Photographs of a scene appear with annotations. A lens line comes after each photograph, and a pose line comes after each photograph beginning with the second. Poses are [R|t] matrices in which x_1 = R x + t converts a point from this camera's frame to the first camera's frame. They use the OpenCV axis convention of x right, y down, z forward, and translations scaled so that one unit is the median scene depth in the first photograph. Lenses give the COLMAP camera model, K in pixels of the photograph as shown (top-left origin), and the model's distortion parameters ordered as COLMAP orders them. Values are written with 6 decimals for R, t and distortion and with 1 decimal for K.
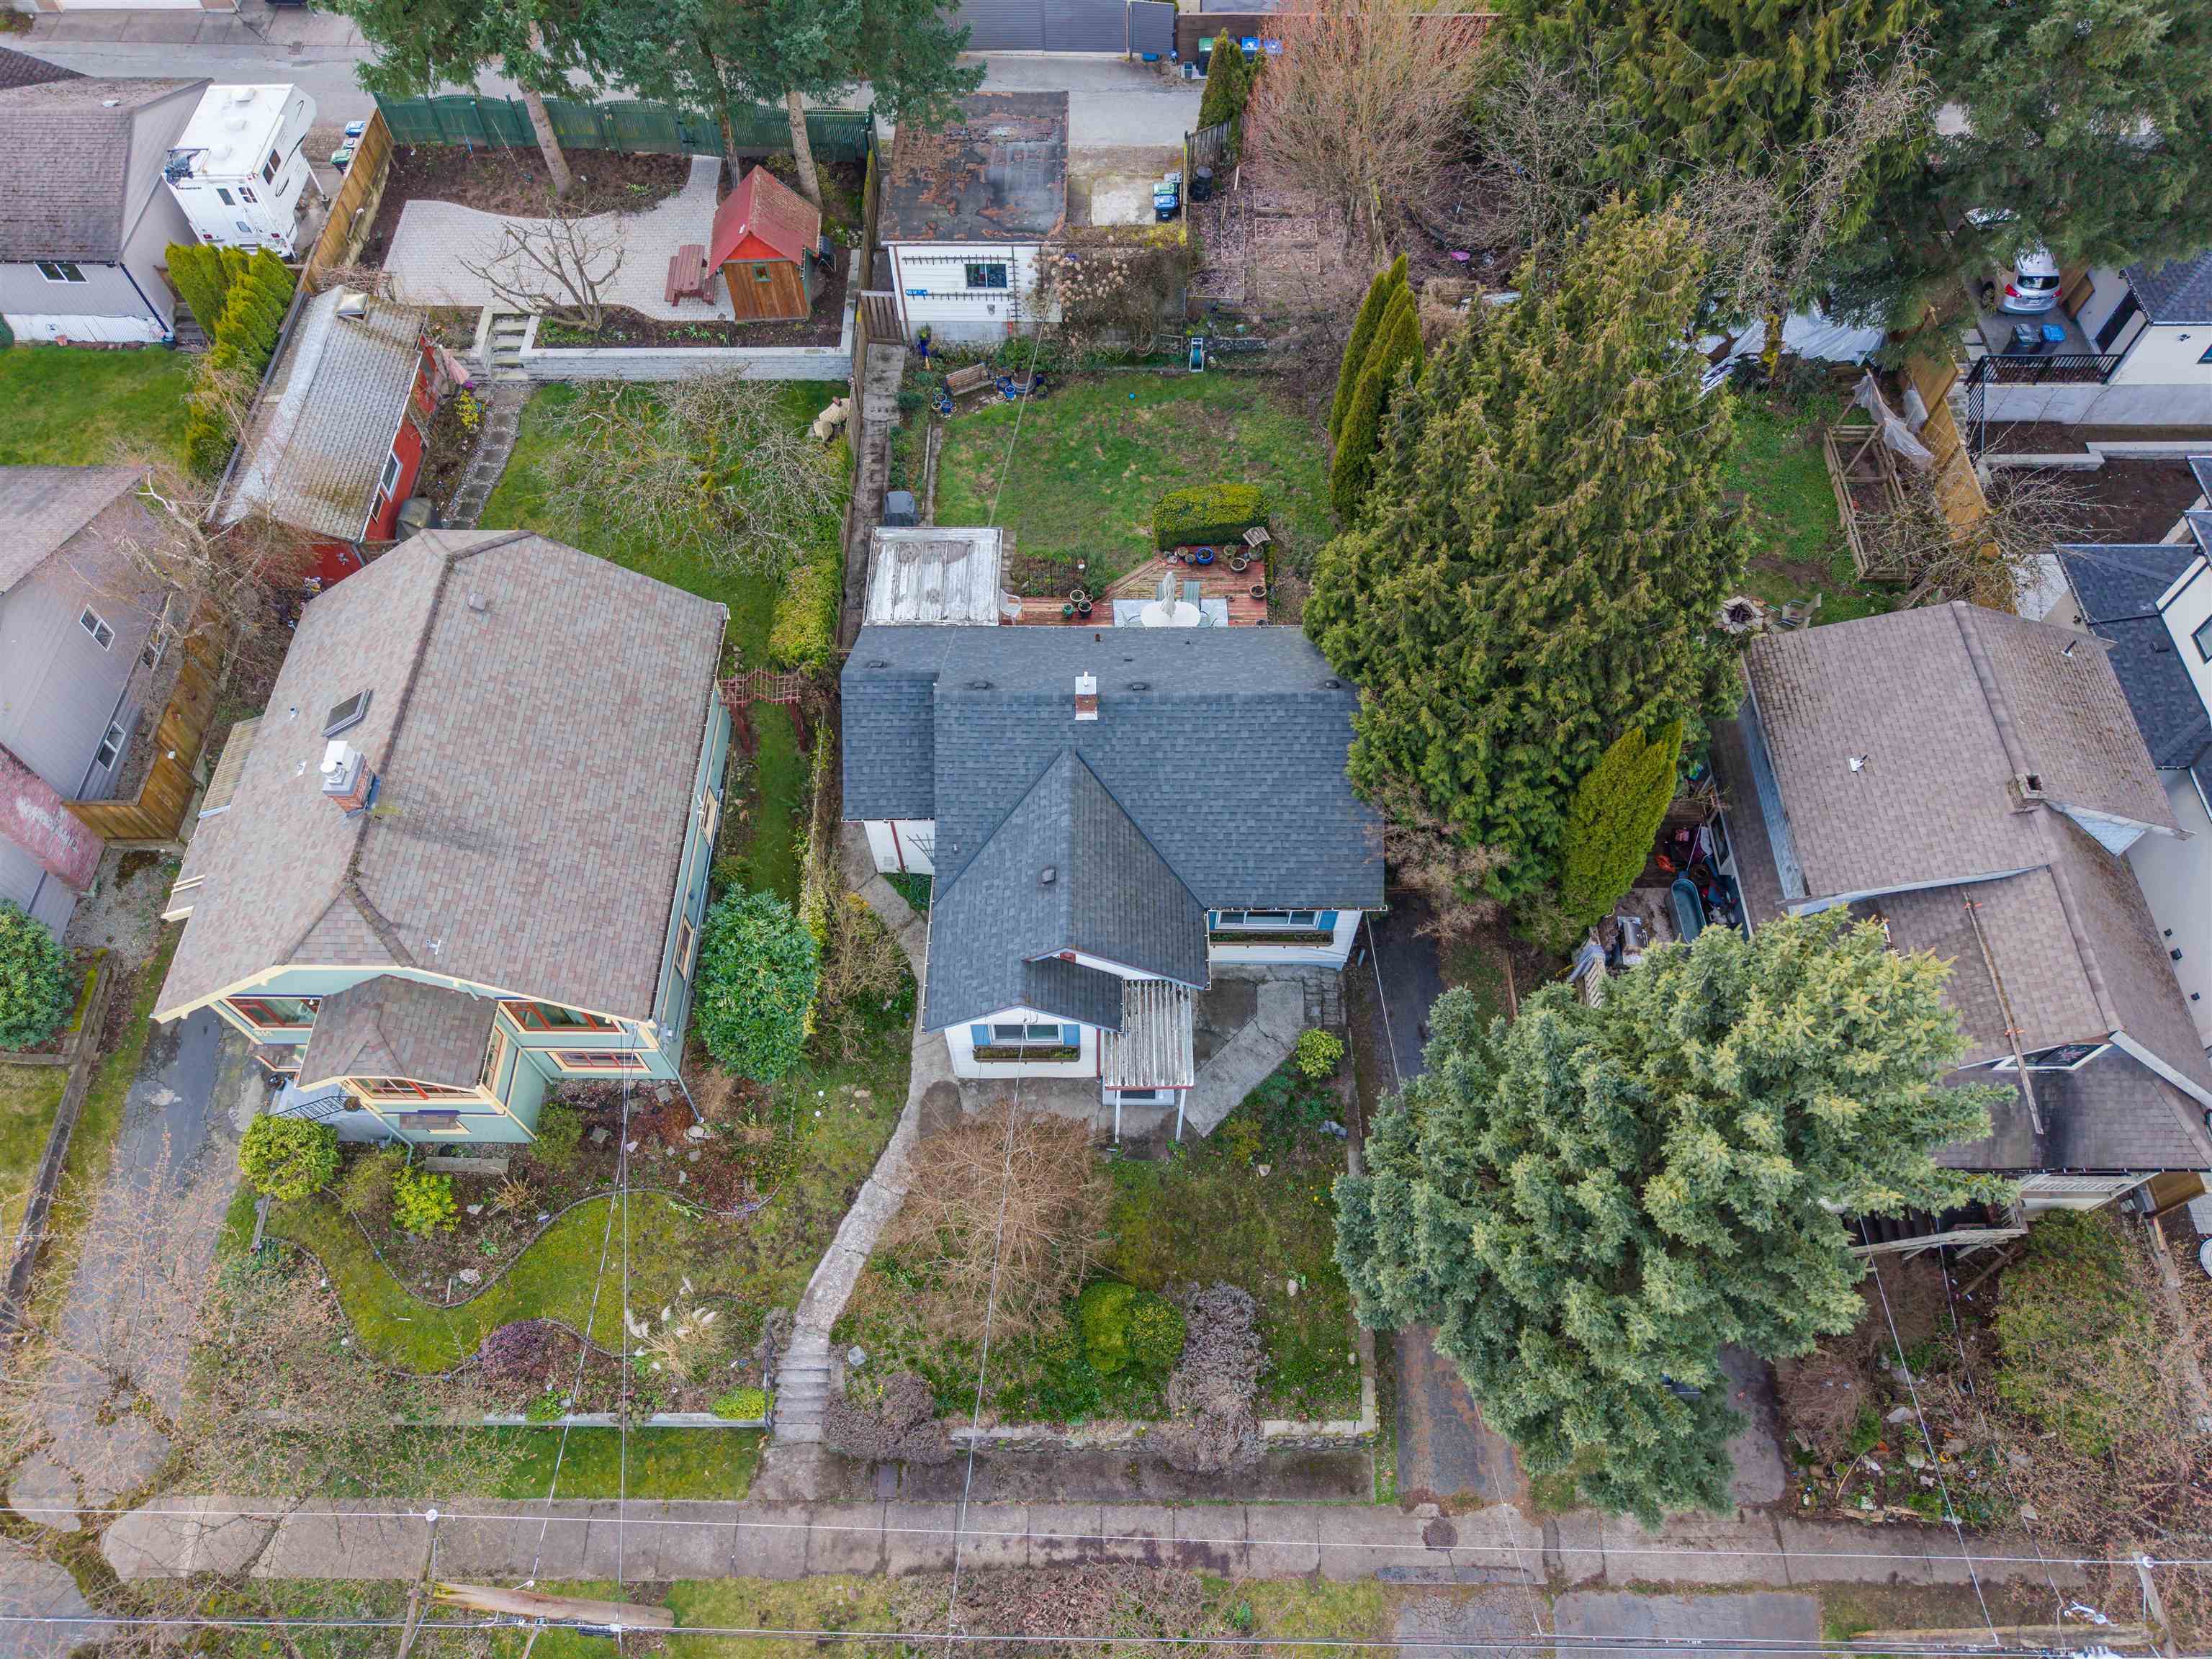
lens RADIAL K [[1457.3, 0, 1106.0], [0, 1457.3, 829.5], [0, 0, 1]] dist [0.084906, -0.191191]
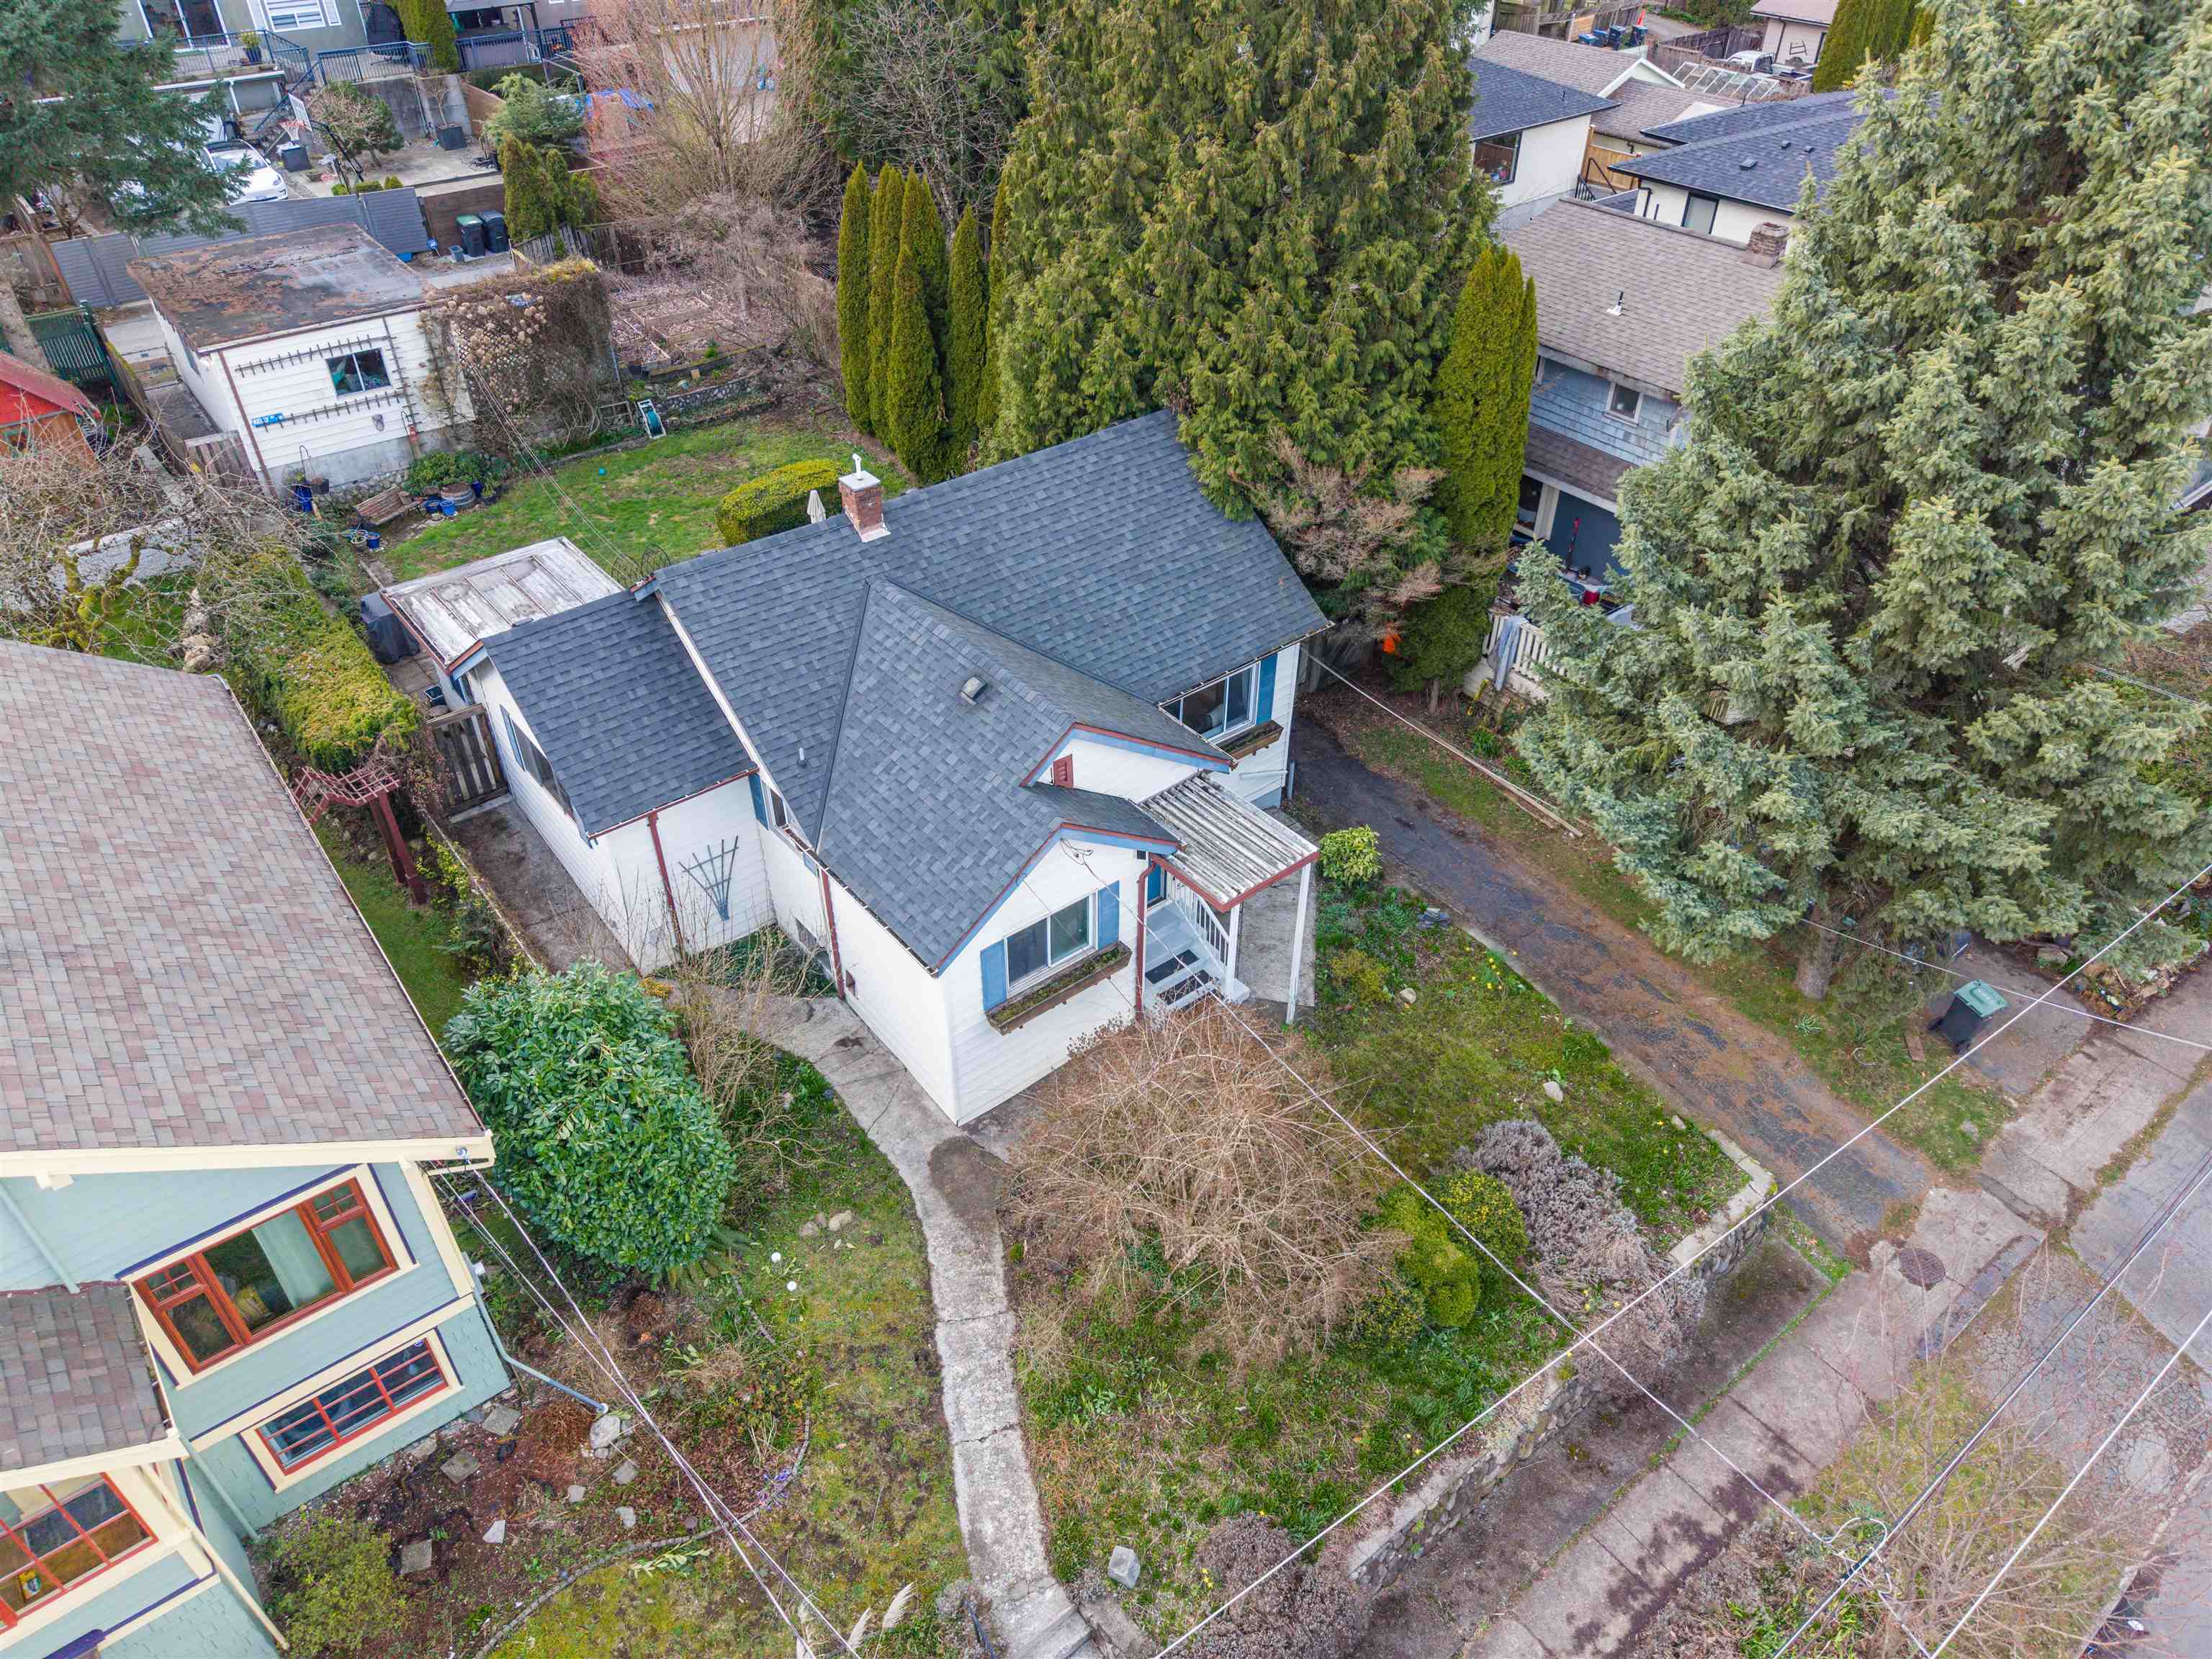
lens RADIAL K [[1459.7, 0, 1103.8], [0, 1459.7, 824.4], [0, 0, 1]] dist [0.057232, -0.086444]
pose [[0.784100, -0.387038, 0.485169, -0.309619], [0.531238, 0.822732, -0.202230, 0.227605], [-0.320893, 0.416309, 0.850714, 0.415006]]
